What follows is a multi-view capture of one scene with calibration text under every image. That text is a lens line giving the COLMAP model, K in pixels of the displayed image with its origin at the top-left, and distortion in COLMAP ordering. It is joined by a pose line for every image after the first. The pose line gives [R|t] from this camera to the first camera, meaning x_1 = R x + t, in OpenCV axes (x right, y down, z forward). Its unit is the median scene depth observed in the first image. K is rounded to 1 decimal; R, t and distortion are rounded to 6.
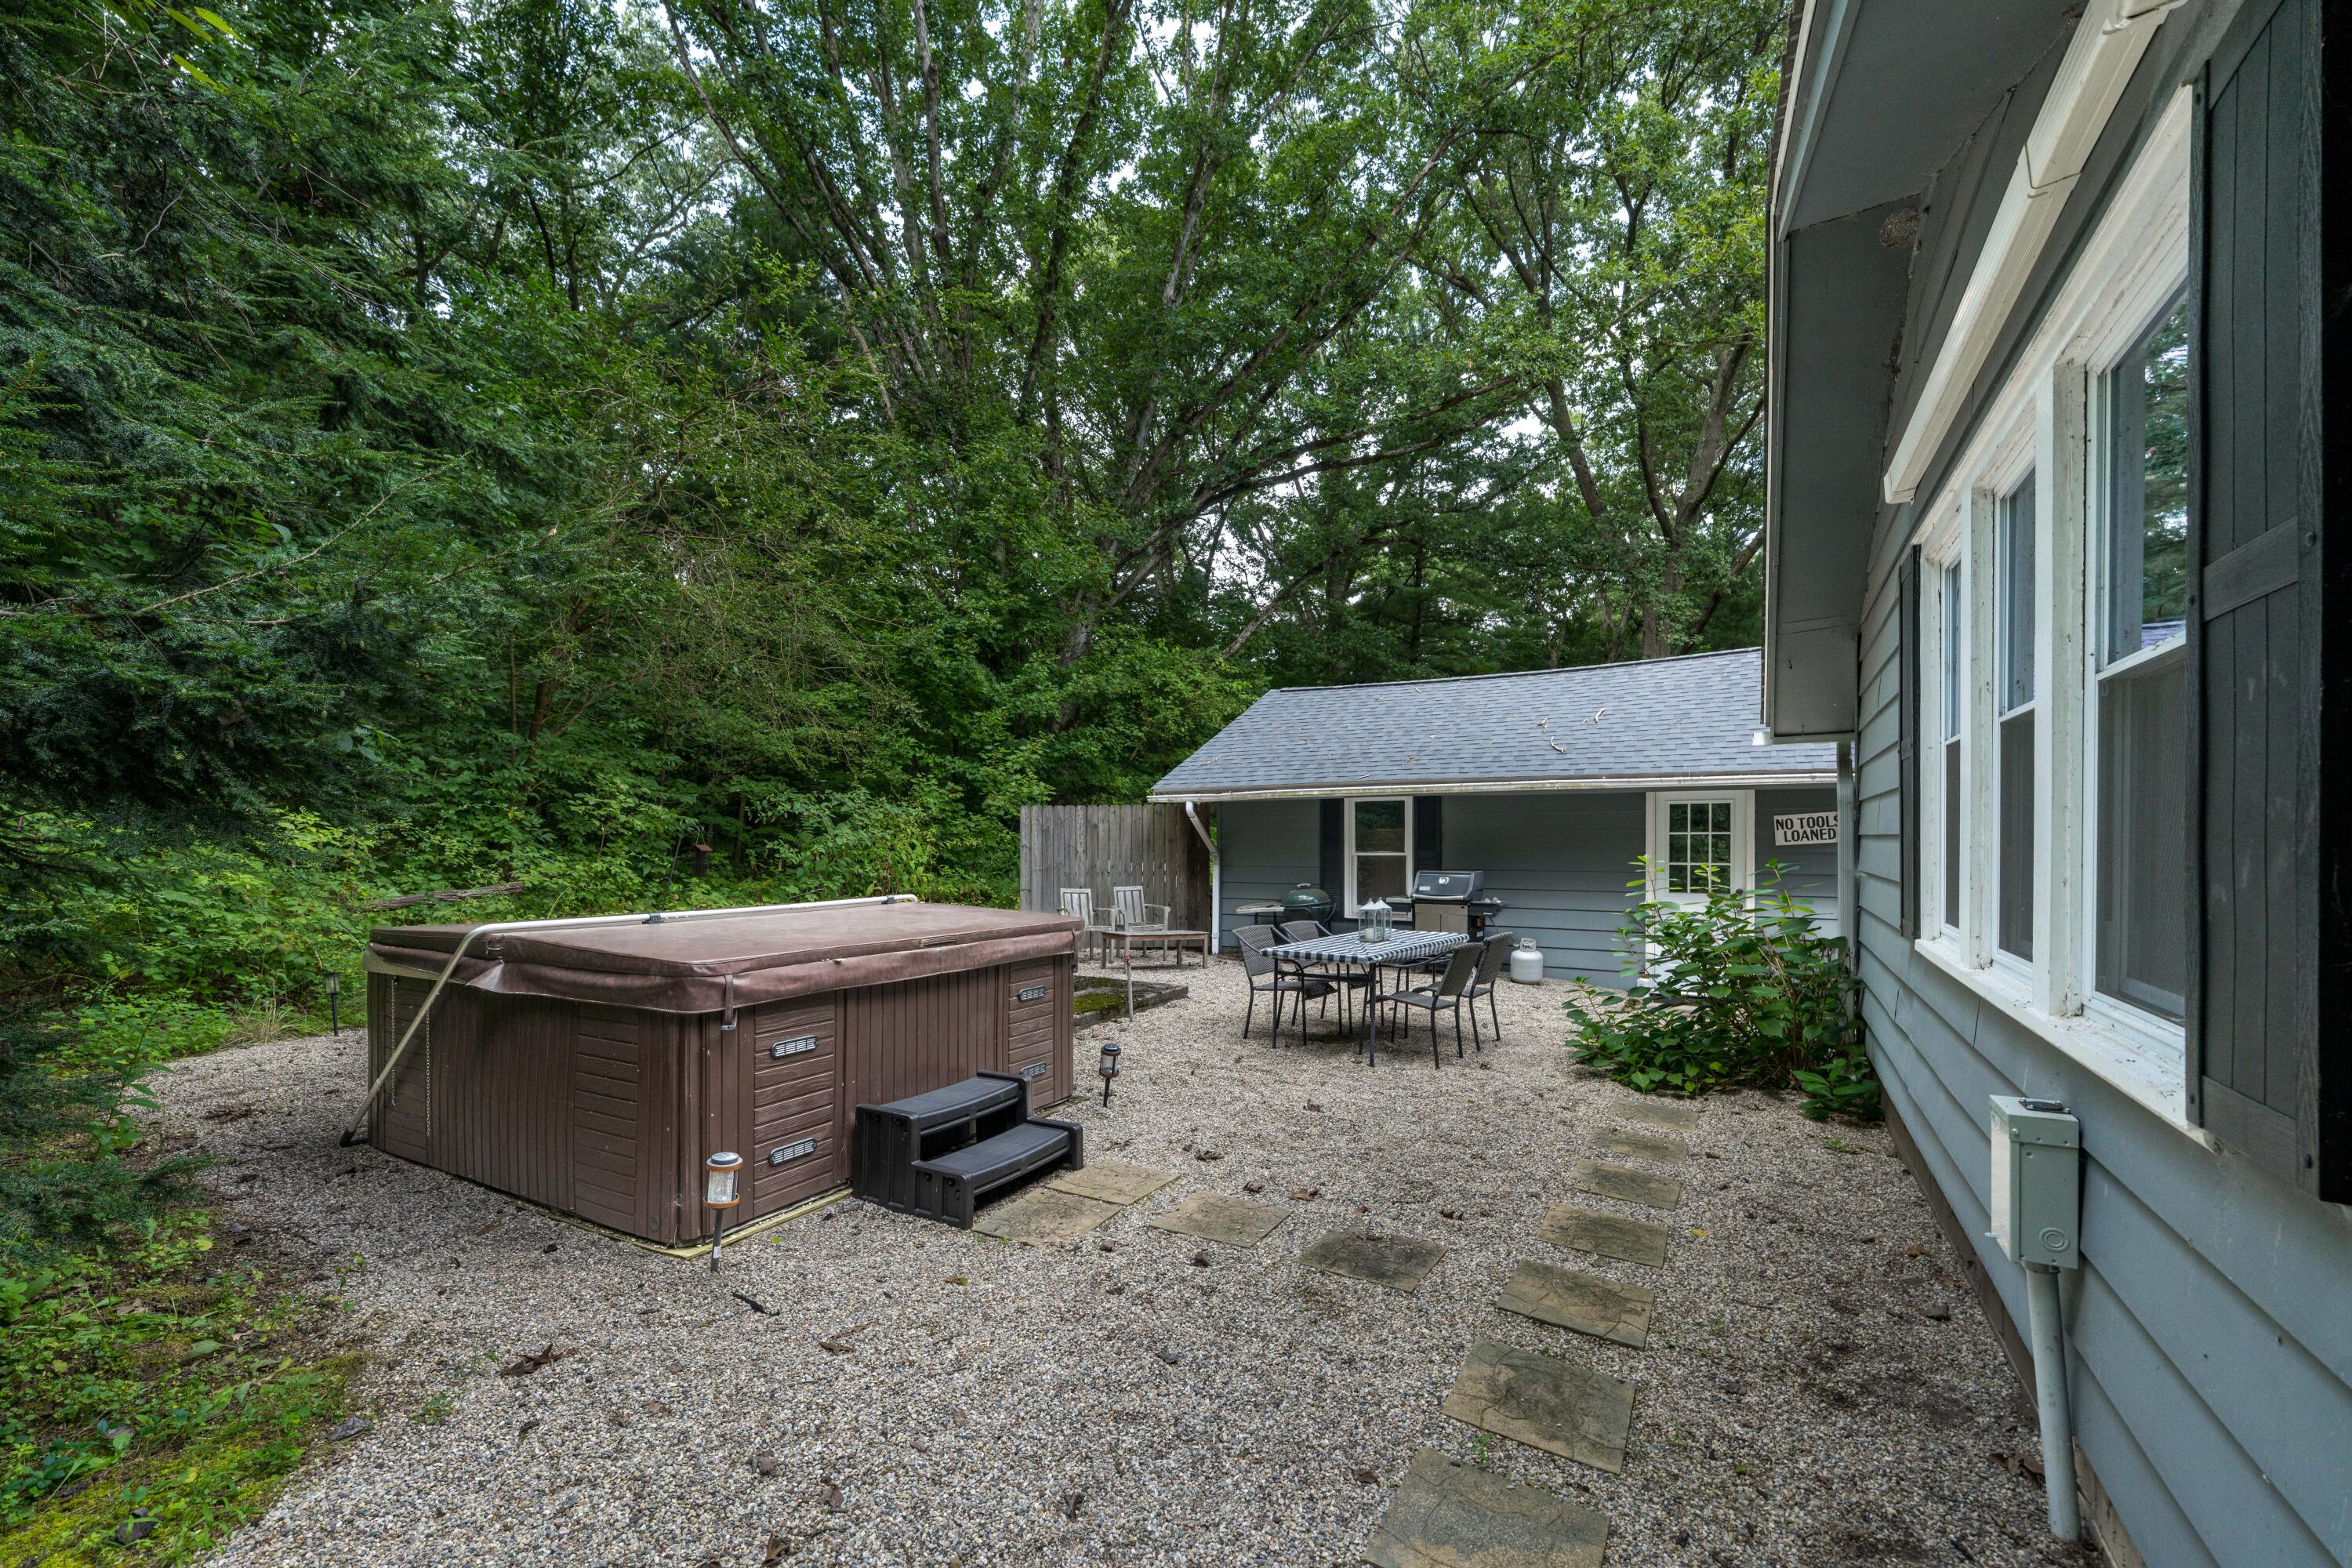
lens RADIAL K [[970.3, 0, 1185.5], [0, 970.3, 846.9], [0, 0, 1]] dist [-0.000694, 0.000049]
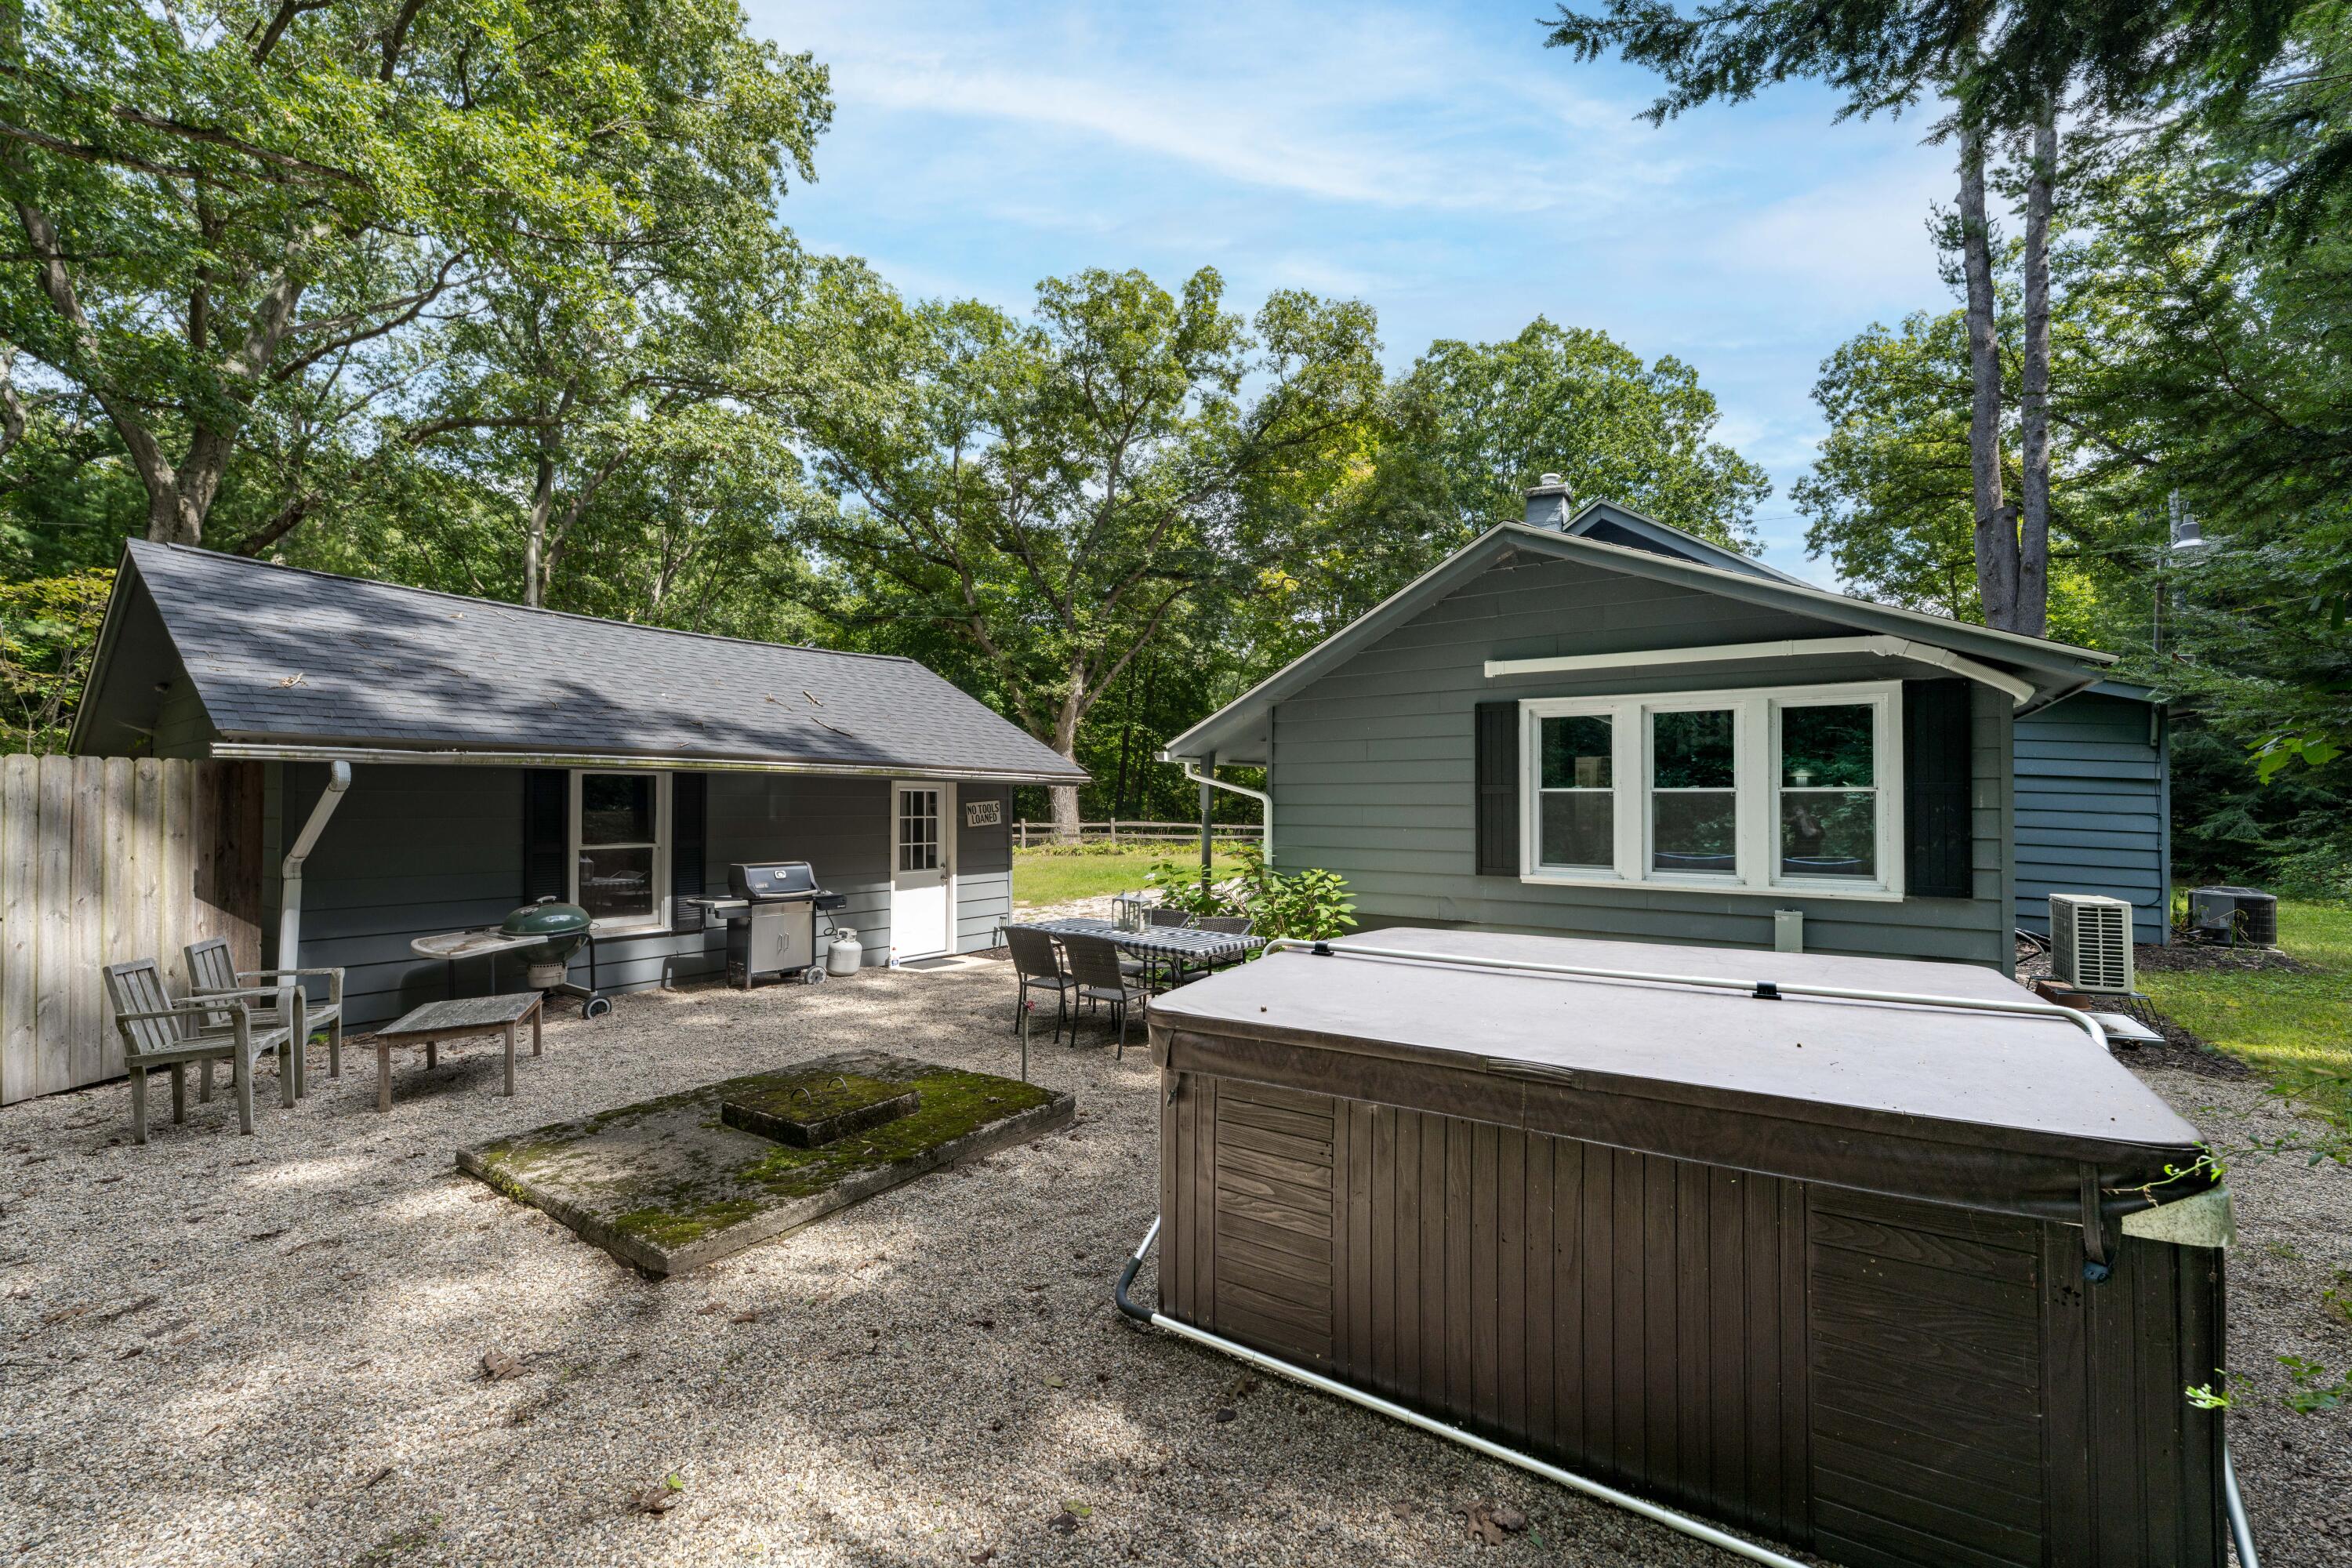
lens RADIAL K [[950.0, 0, 1176.0], [0, 950.0, 784.0], [0, 0, 1]] dist [0.001529, 0.000366]
pose [[0.064974, 0.021305, 0.997659, -0.819882], [0.001892, 0.999768, -0.021474, -0.040001], [-0.997885, 0.003283, 0.064919, 0.863250]]
